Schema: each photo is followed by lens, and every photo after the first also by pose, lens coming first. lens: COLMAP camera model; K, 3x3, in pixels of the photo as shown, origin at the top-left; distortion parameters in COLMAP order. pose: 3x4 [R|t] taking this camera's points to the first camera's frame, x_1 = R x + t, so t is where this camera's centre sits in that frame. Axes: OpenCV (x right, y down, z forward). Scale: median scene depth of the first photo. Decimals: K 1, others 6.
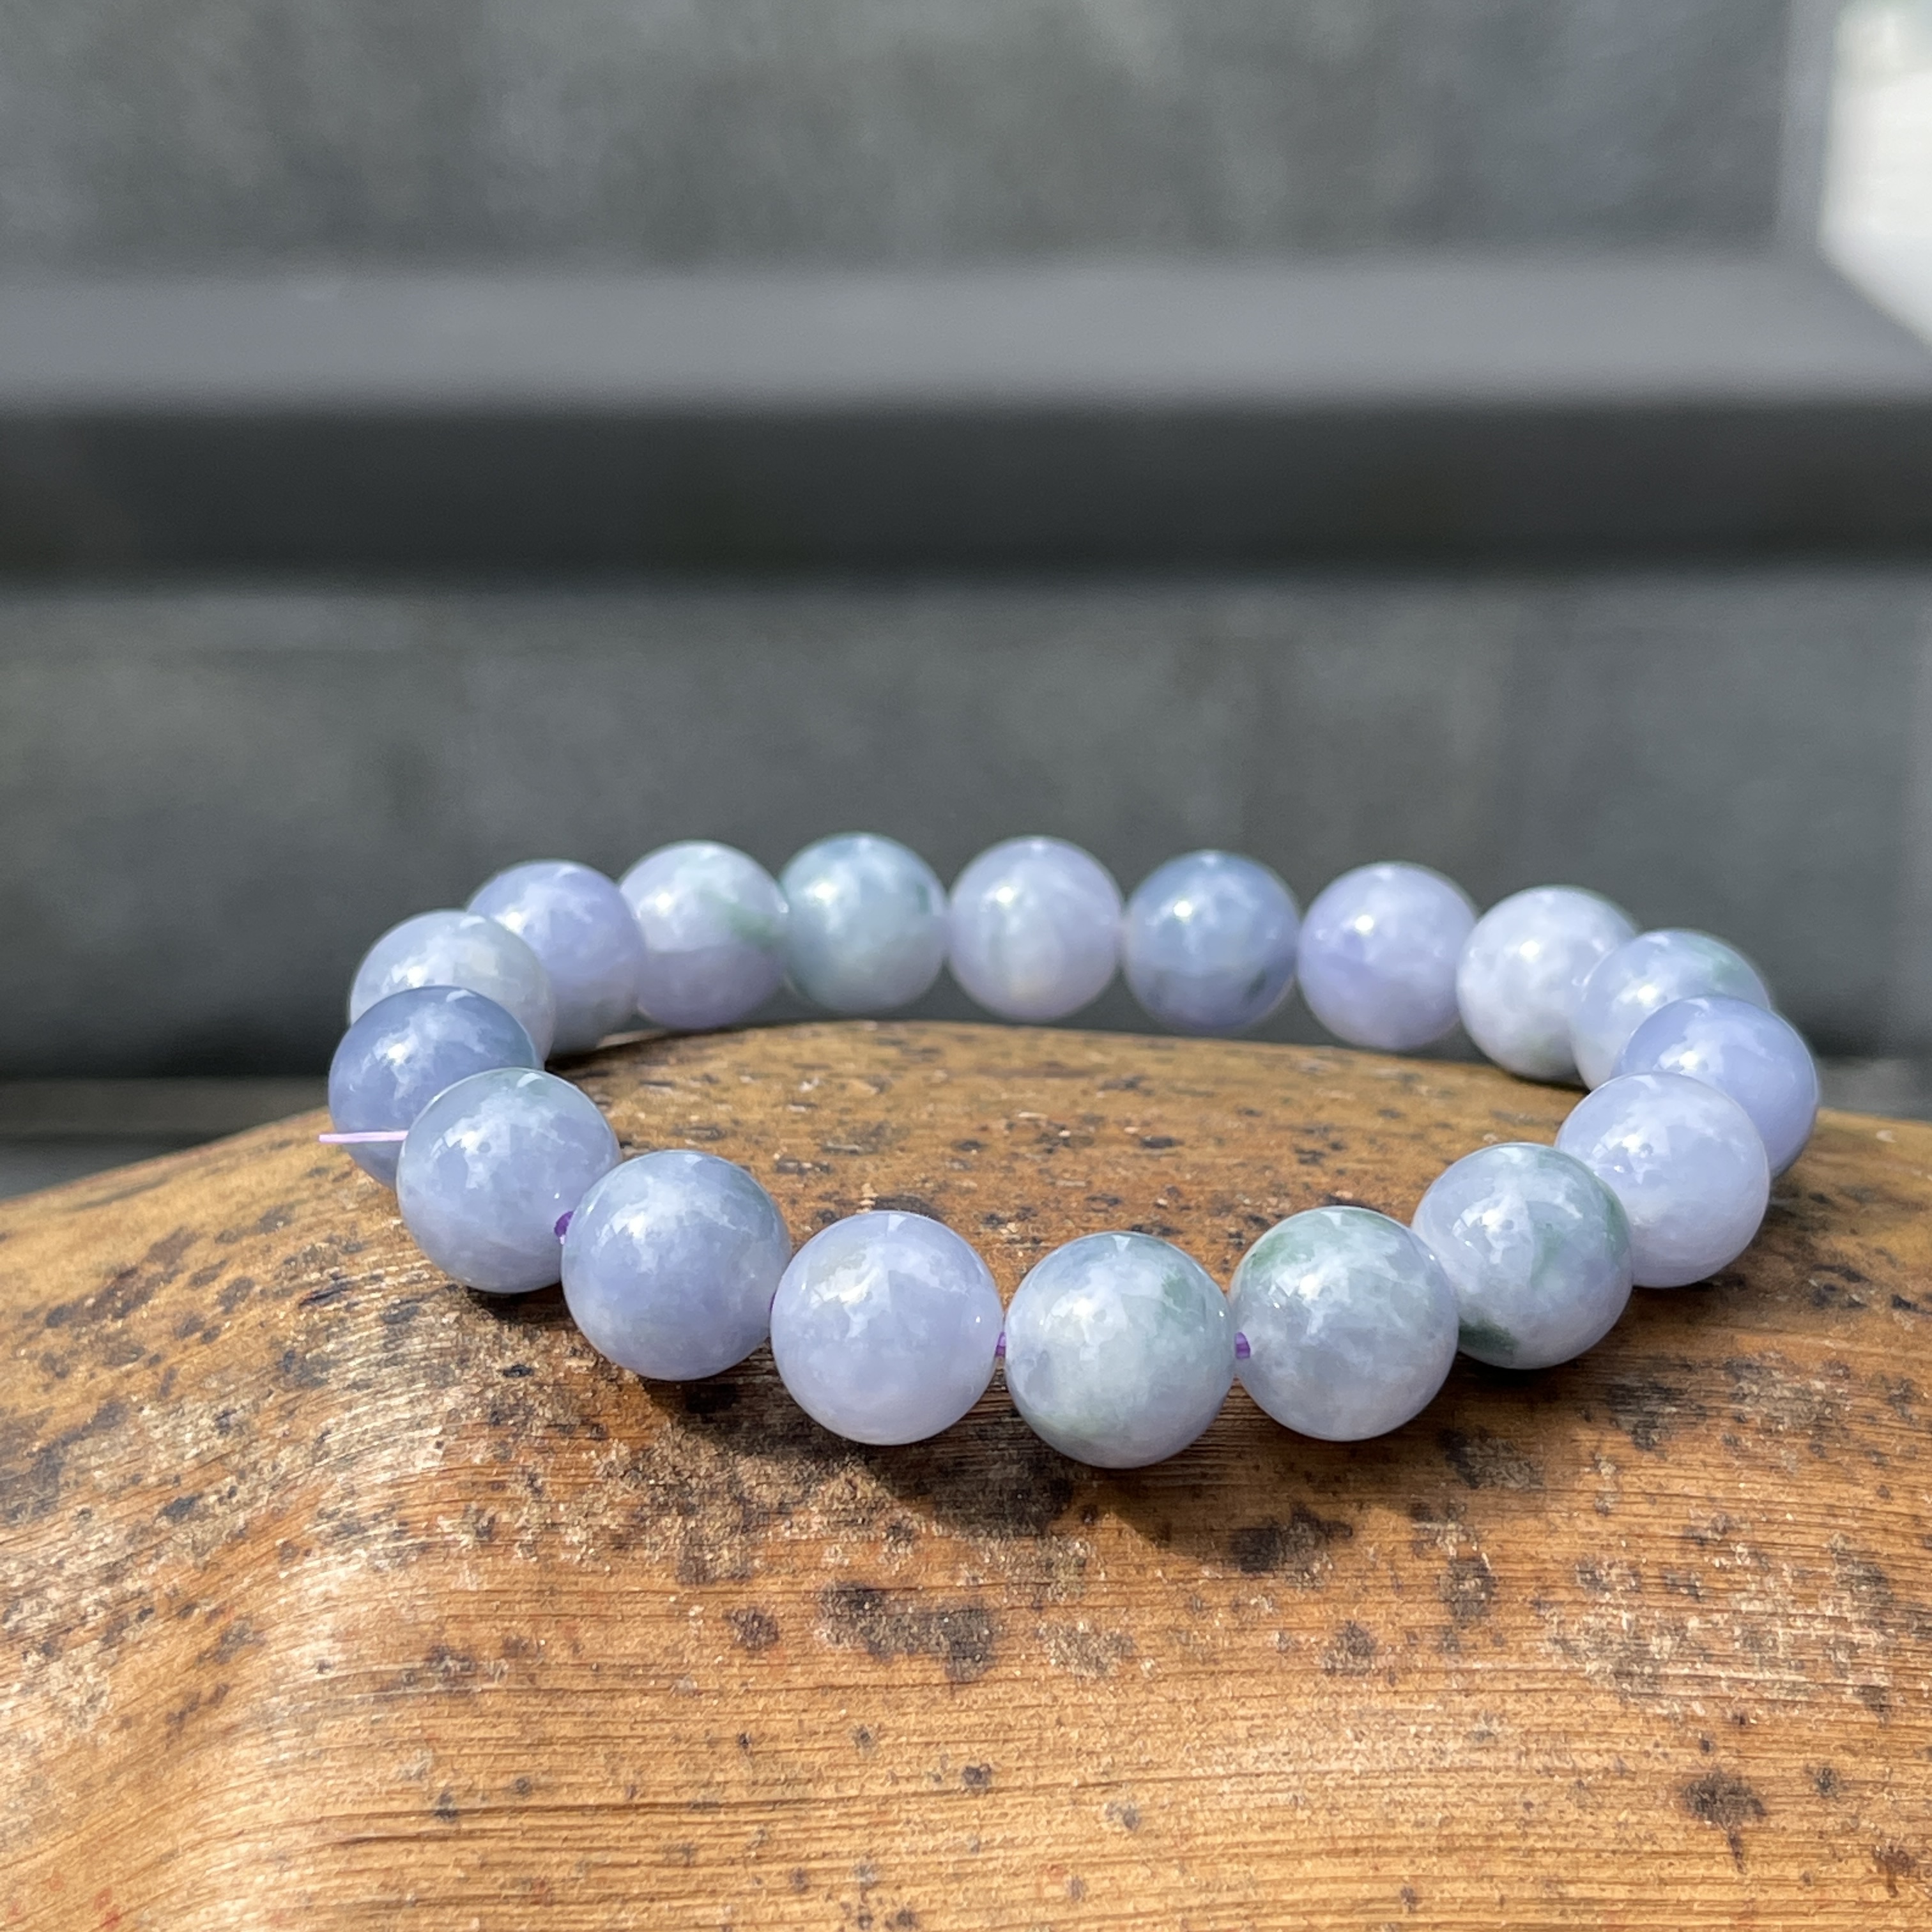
lens RADIAL K [[3863.8, 0, 981.1], [0, 3863.8, 972.8], [0, 0, 1]] dist [0.092085, 0.000000]
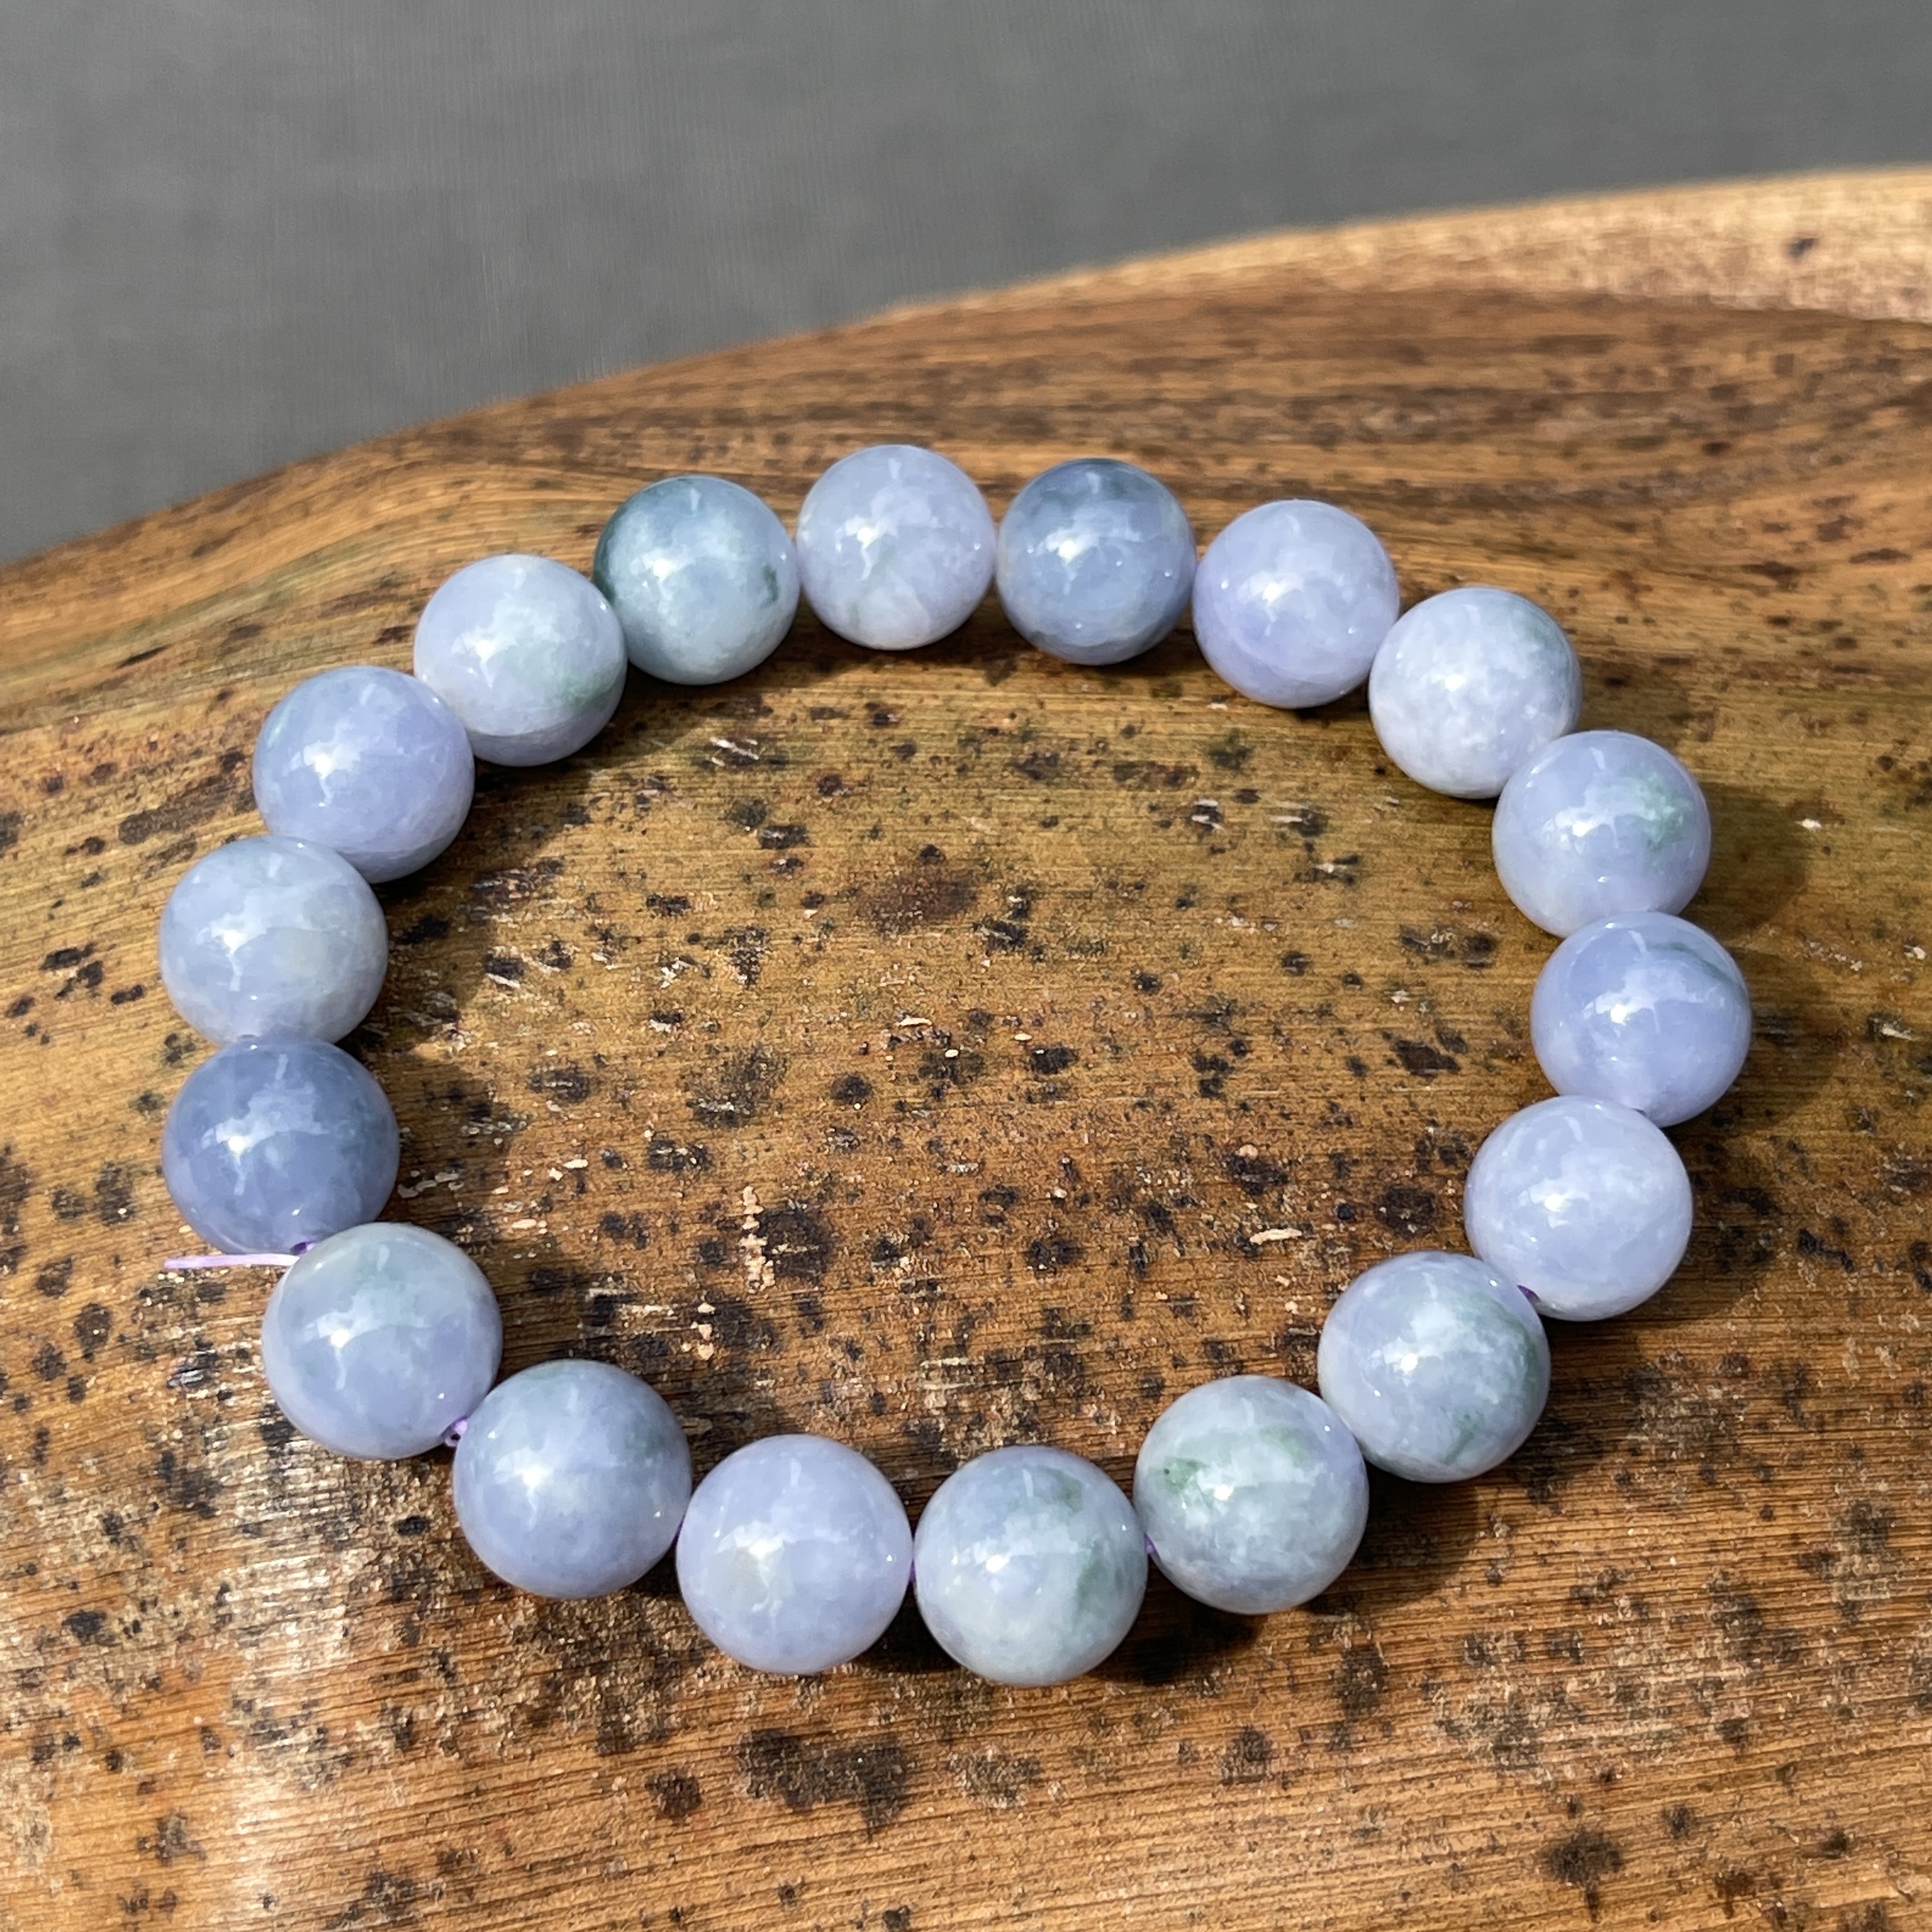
lens RADIAL K [[3863.8, 0, 973.1], [0, 3863.8, 964.2], [0, 0, 1]] dist [0.092085, 0.000000]
pose [[0.997732, -0.041588, 0.052937, -0.024829], [-0.002212, 0.765675, 0.643223, -0.659281], [-0.067282, -0.641881, 0.763846, 0.340848]]
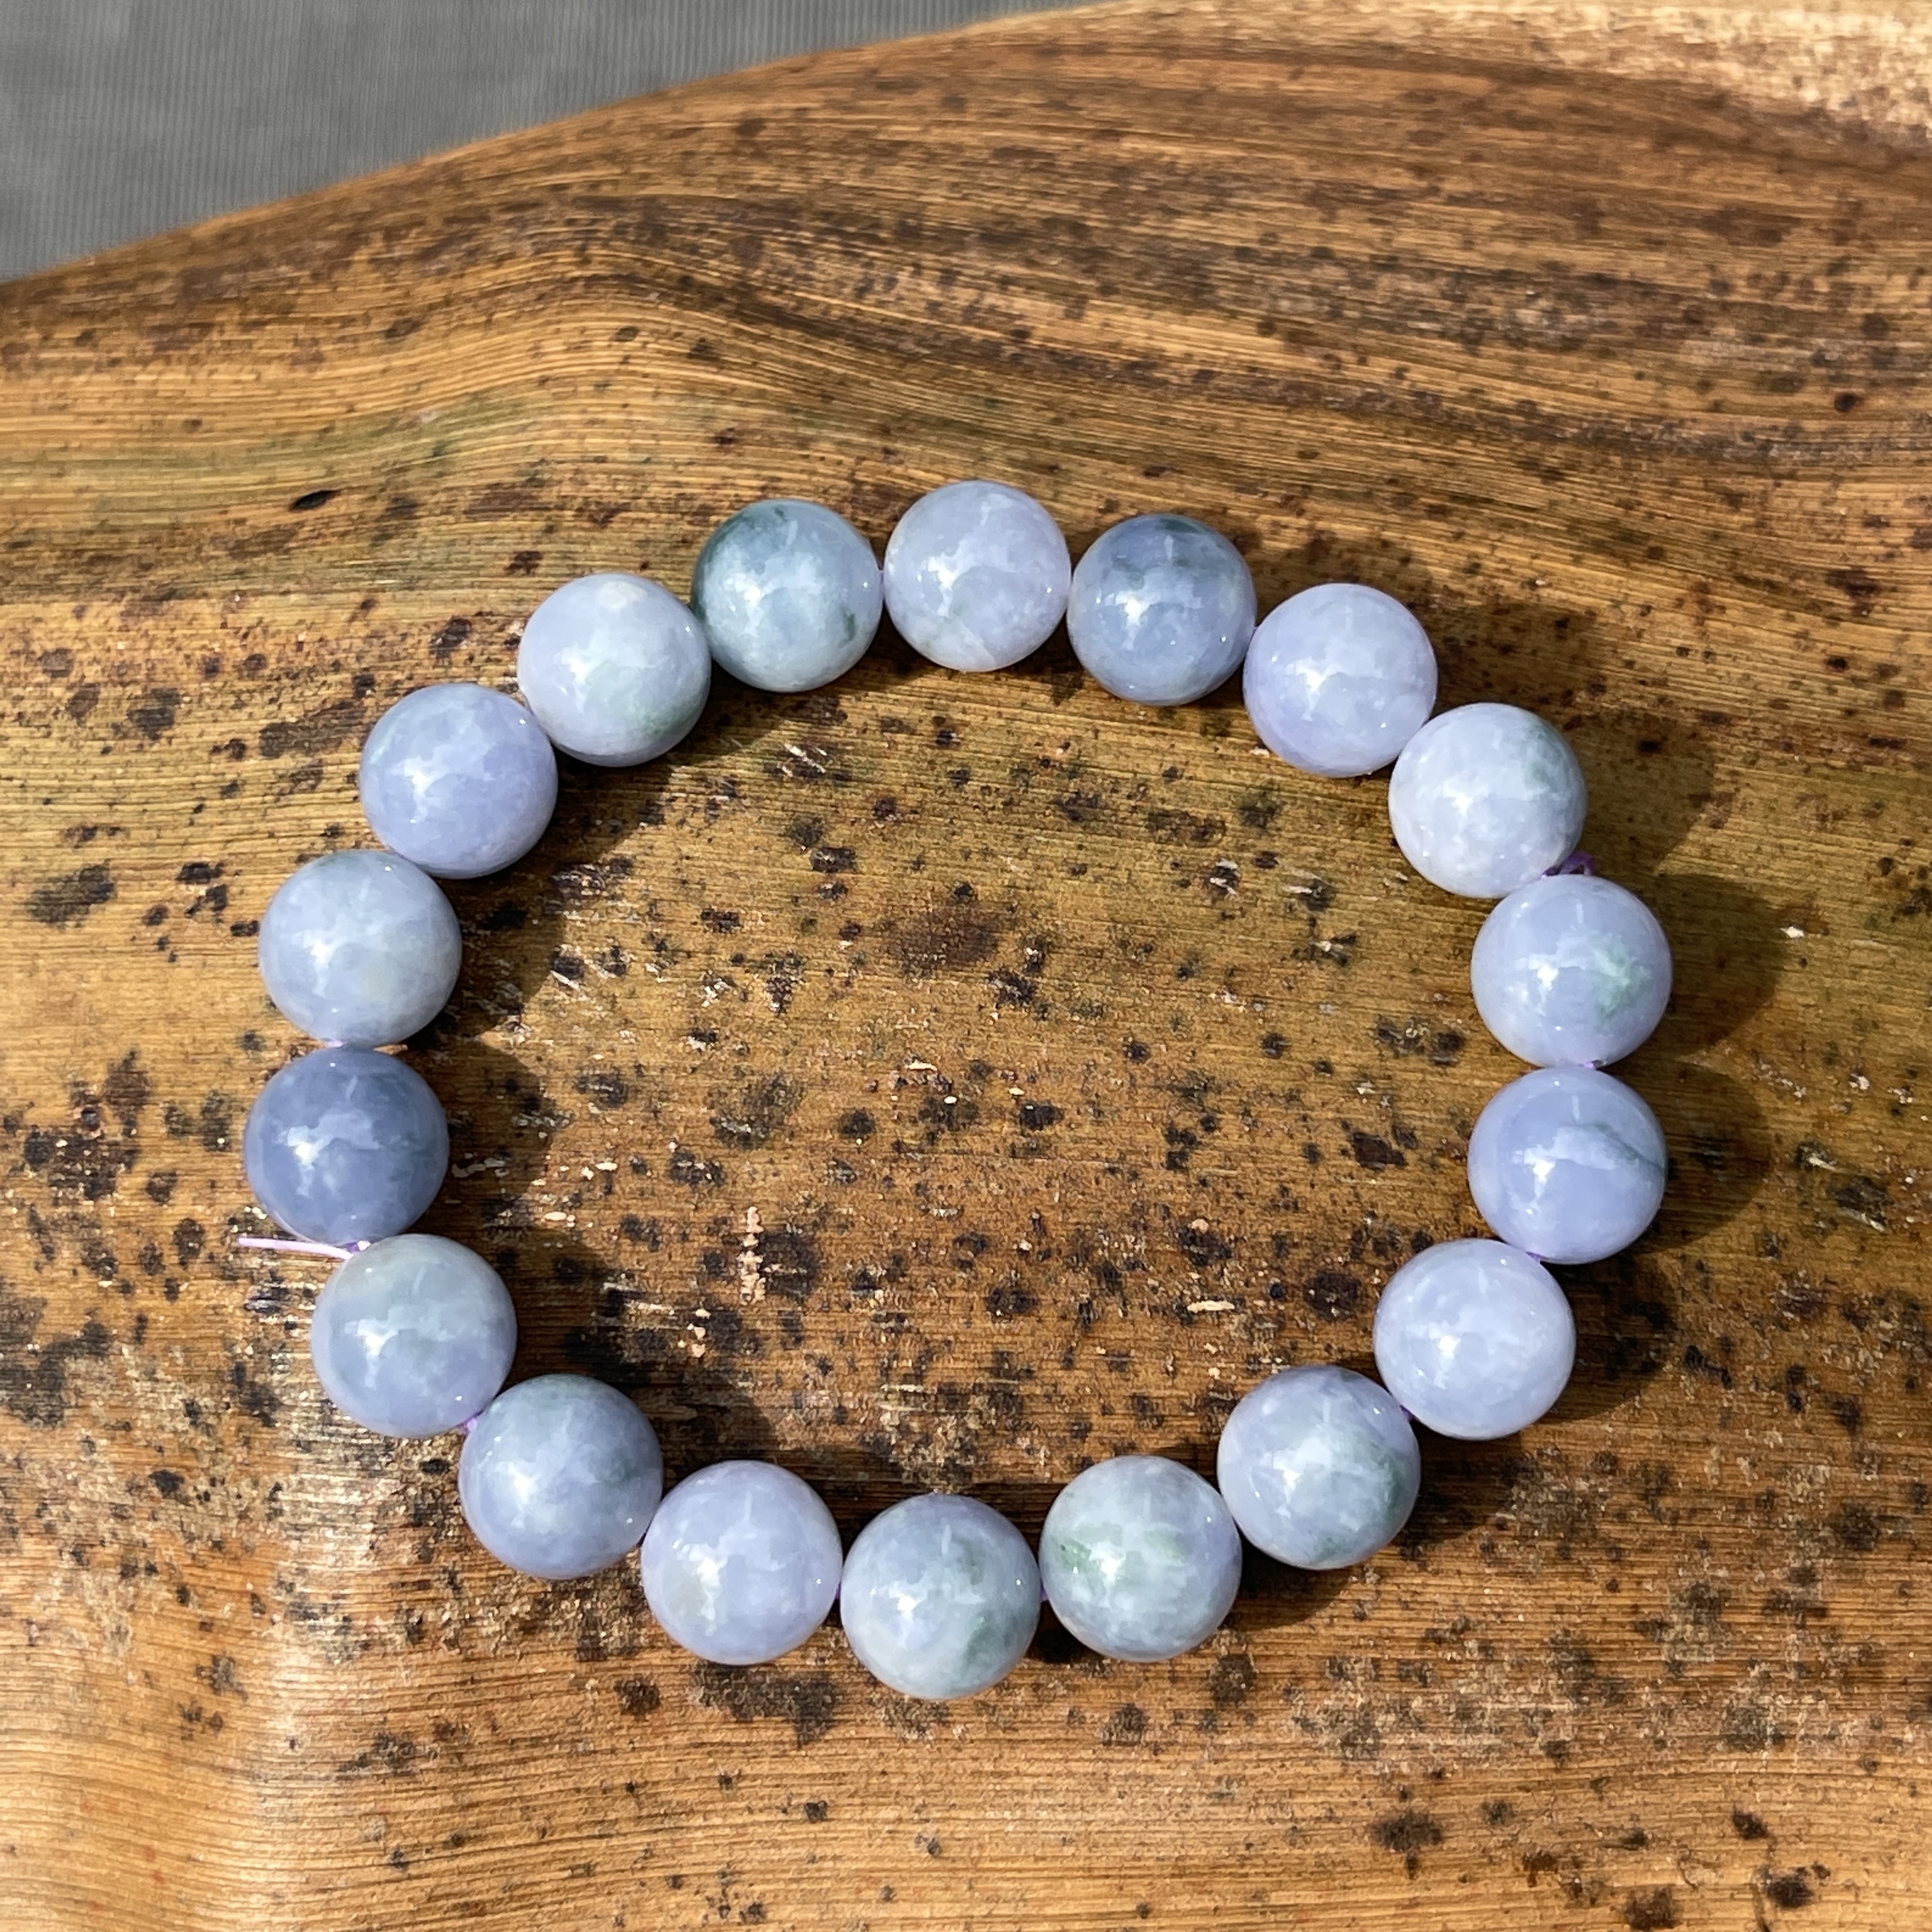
lens RADIAL K [[3863.8, 0, 972.7], [0, 3863.8, 950.8], [0, 0, 1]] dist [0.092085, 0.000000]
pose [[0.995710, 0.081612, -0.043605, 0.080086], [-0.008666, 0.551422, 0.834181, -0.976733], [0.092124, -0.830225, 0.549764, 0.523211]]
